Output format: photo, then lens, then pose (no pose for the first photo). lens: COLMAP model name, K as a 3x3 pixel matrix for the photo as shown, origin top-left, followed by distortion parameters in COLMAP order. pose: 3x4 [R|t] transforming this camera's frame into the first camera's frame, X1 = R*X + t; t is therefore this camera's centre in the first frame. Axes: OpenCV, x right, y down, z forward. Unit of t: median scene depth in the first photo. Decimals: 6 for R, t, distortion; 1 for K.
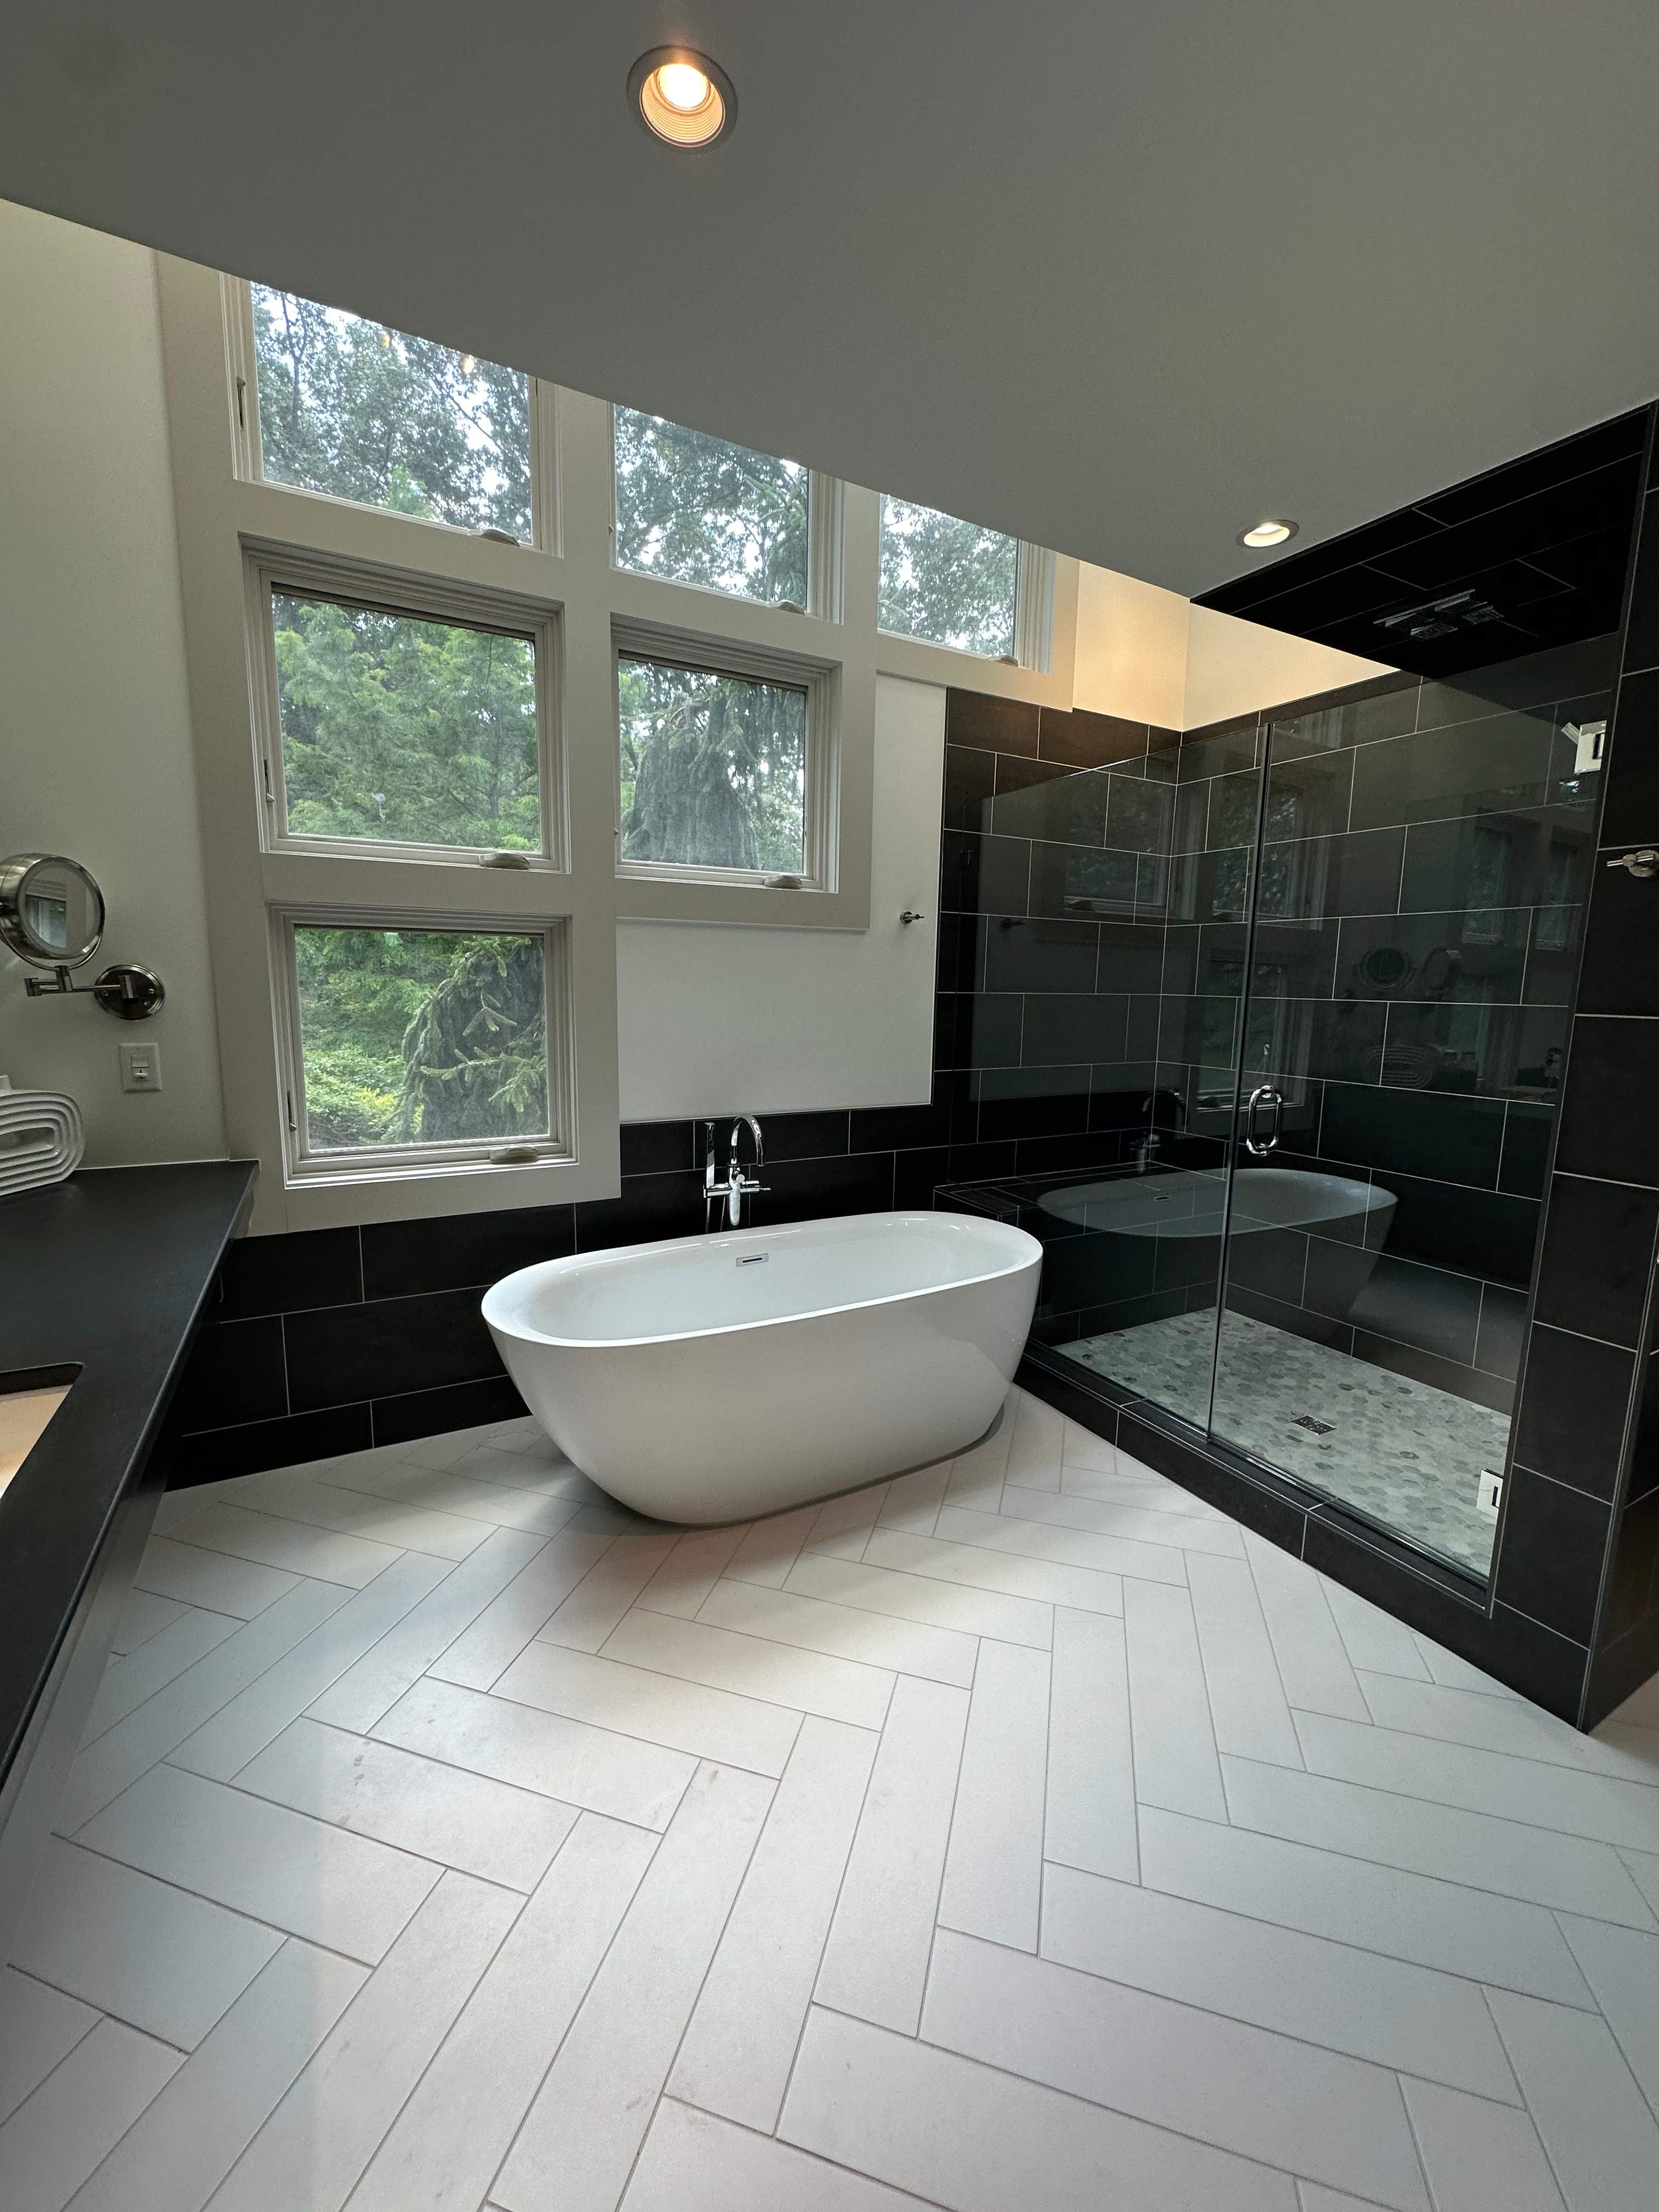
lens RADIAL K [[883.4, 0, 828.7], [0, 883.4, 1103.9], [0, 0, 1]] dist [-0.005661, 0.001393]
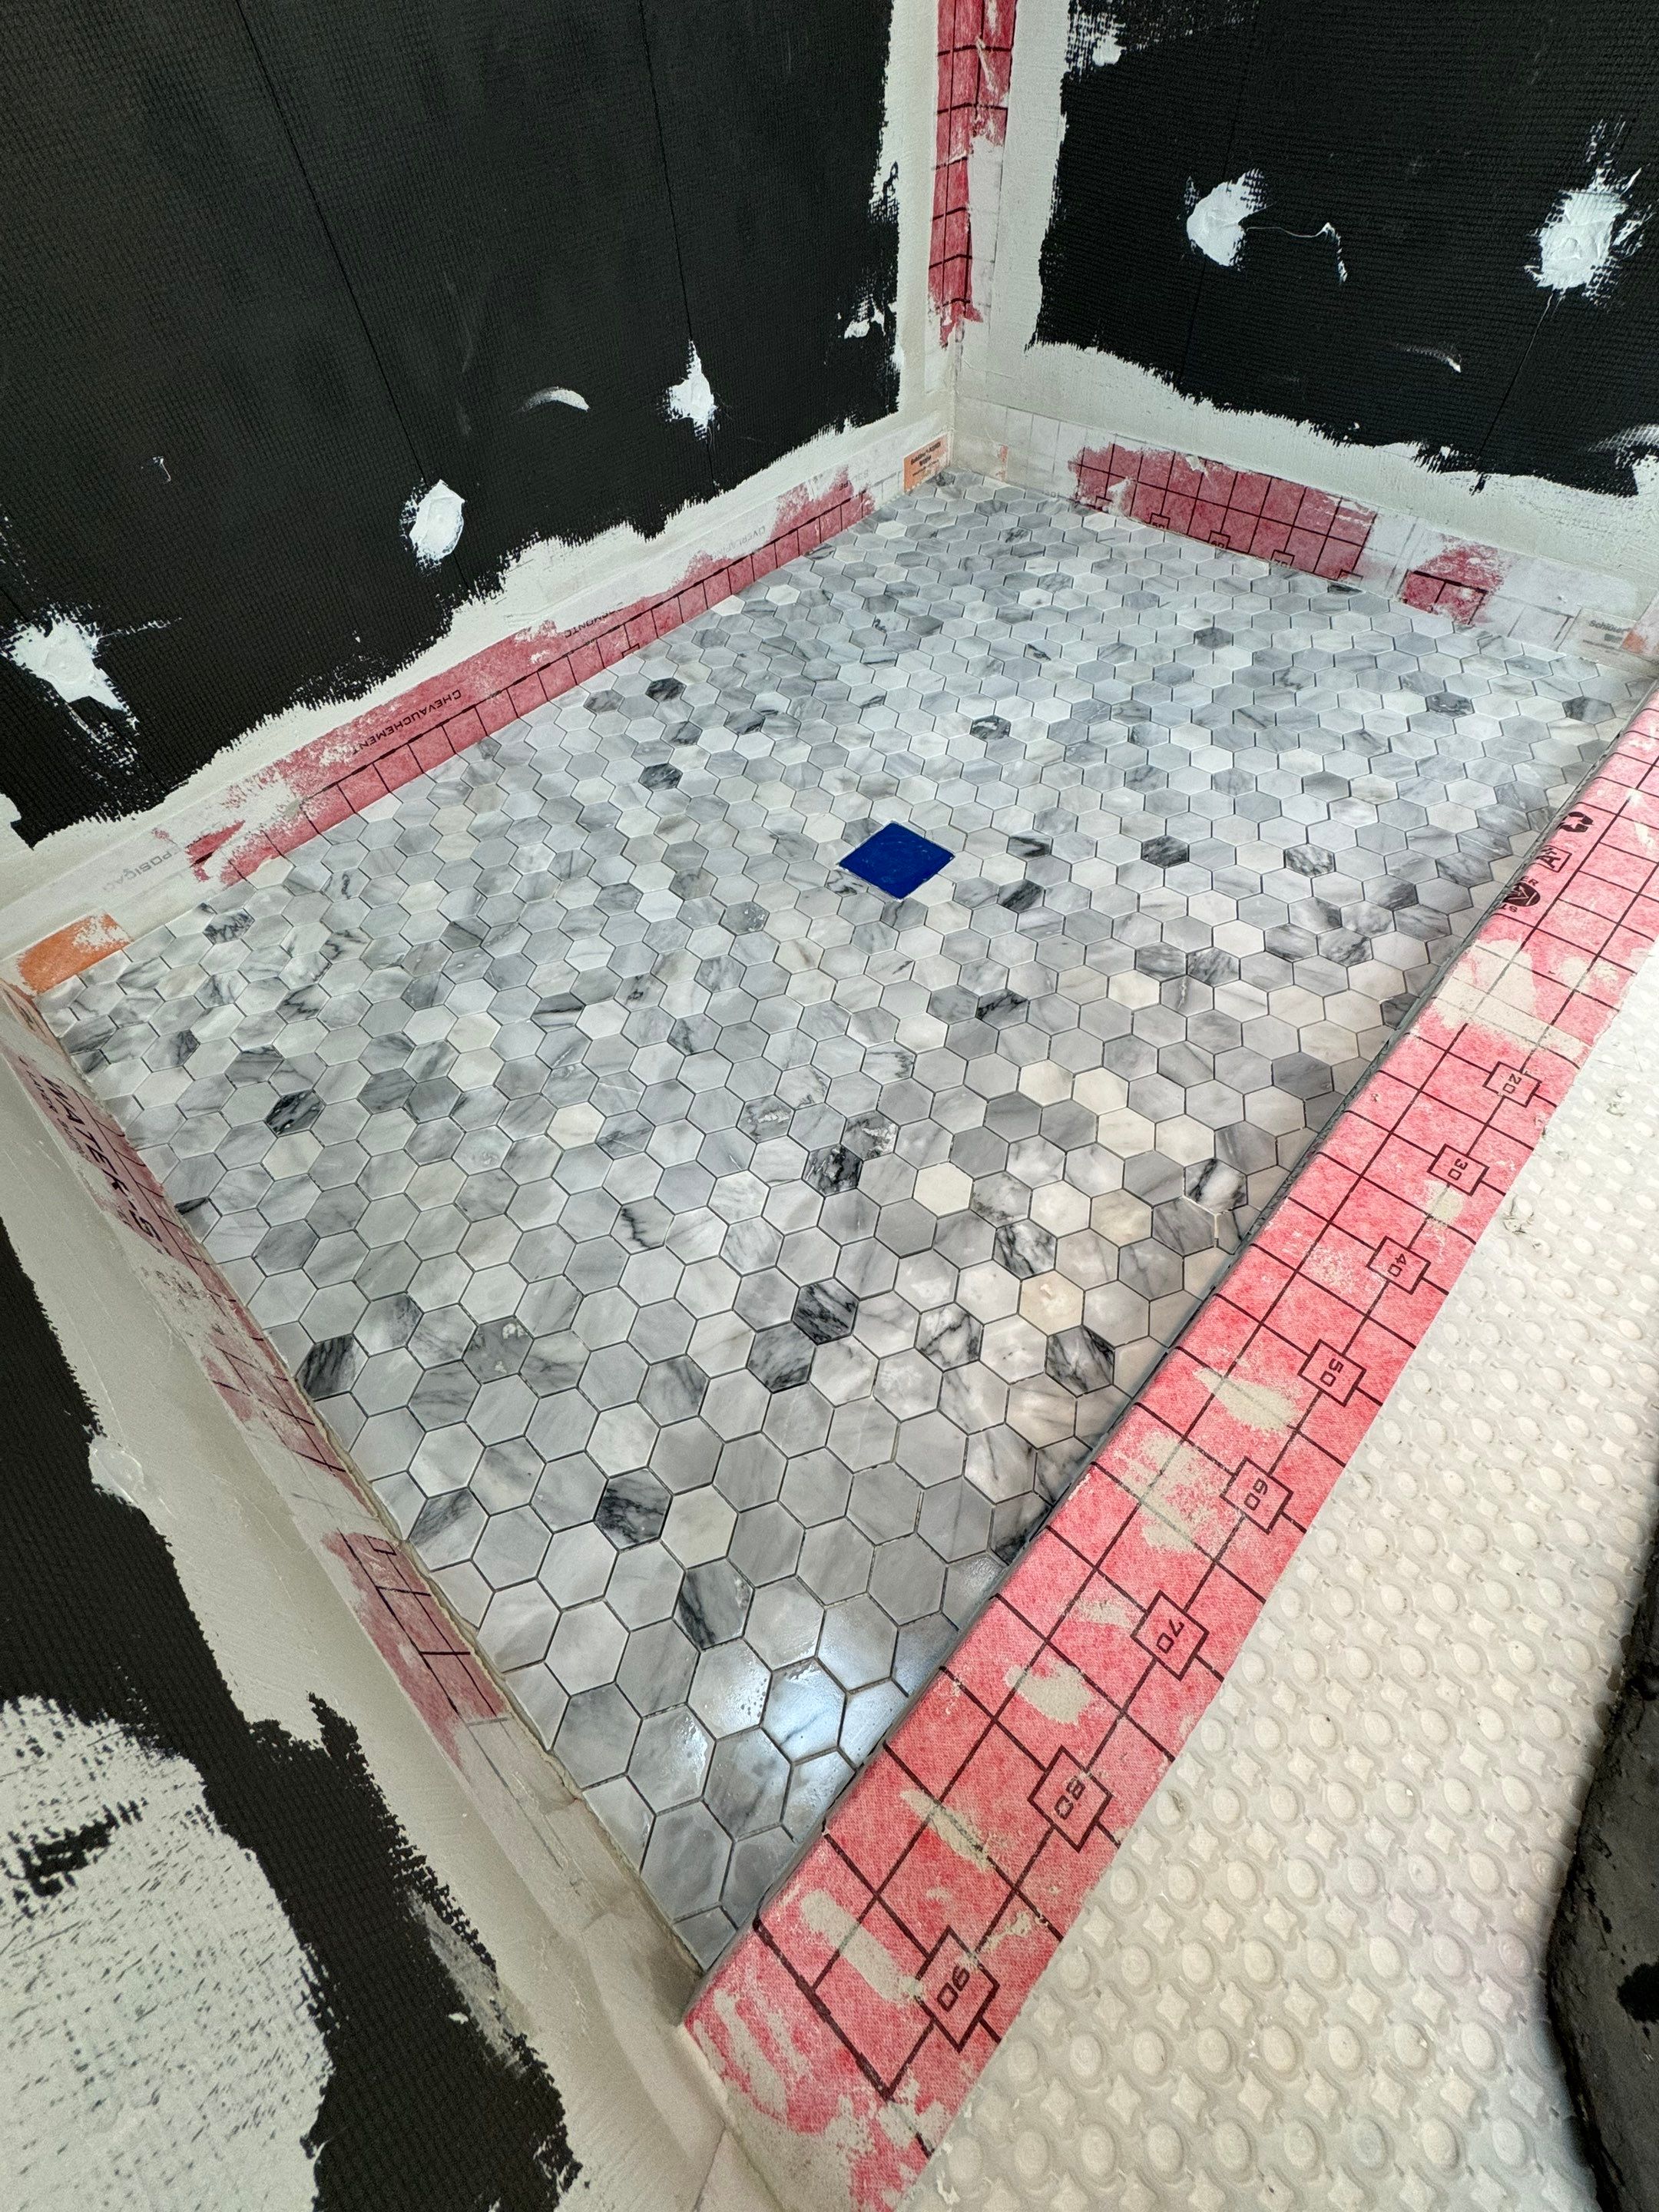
lens RADIAL K [[875.5, 0, 832.7], [0, 875.5, 1109.1], [0, 0, 1]] dist [-0.002142, -0.000595]
pose [[-0.307732, -0.790946, 0.528872, 0.266406], [0.192921, 0.492431, 0.848701, 0.095797], [-0.931709, 0.363203, 0.001054, 0.994205]]
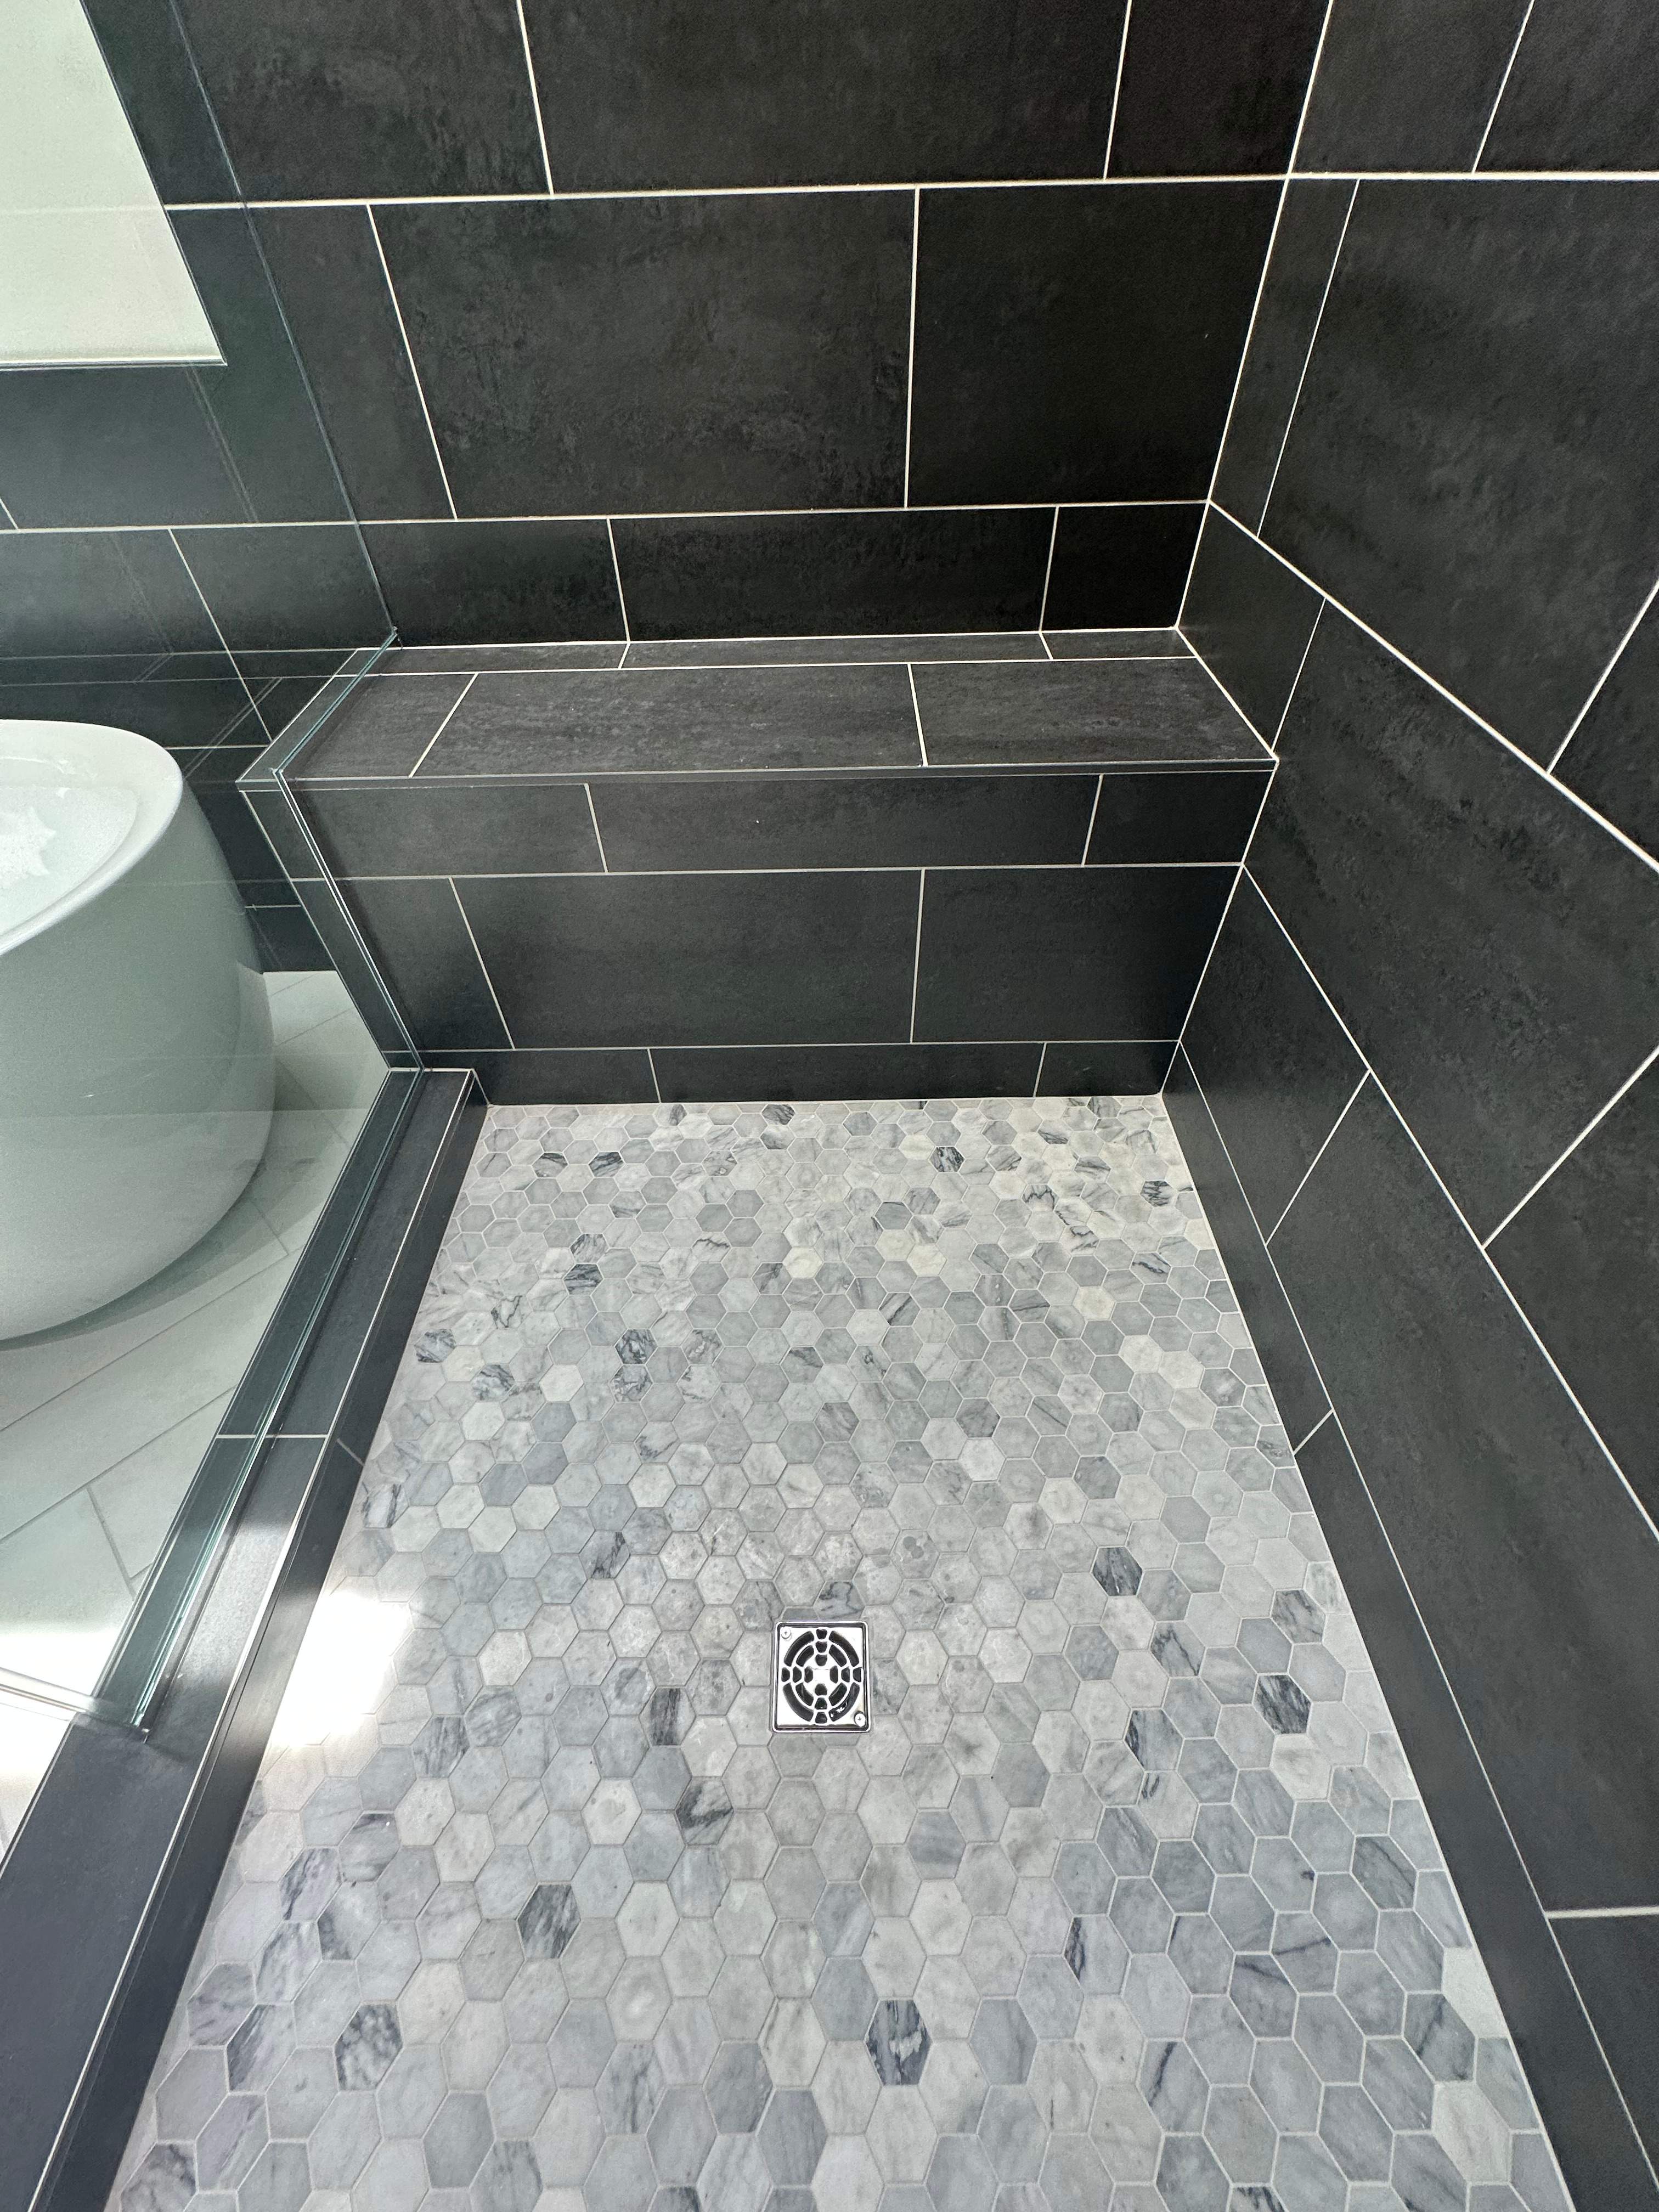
lens RADIAL K [[883.4, 0, 829.5], [0, 883.4, 1103.5], [0, 0, 1]] dist [-0.005661, 0.001393]
pose [[0.878125, 0.322576, -0.353330, 0.560320], [-0.032991, 0.777584, 0.627913, 0.002401], [0.477293, -0.539729, 0.693458, 0.835201]]
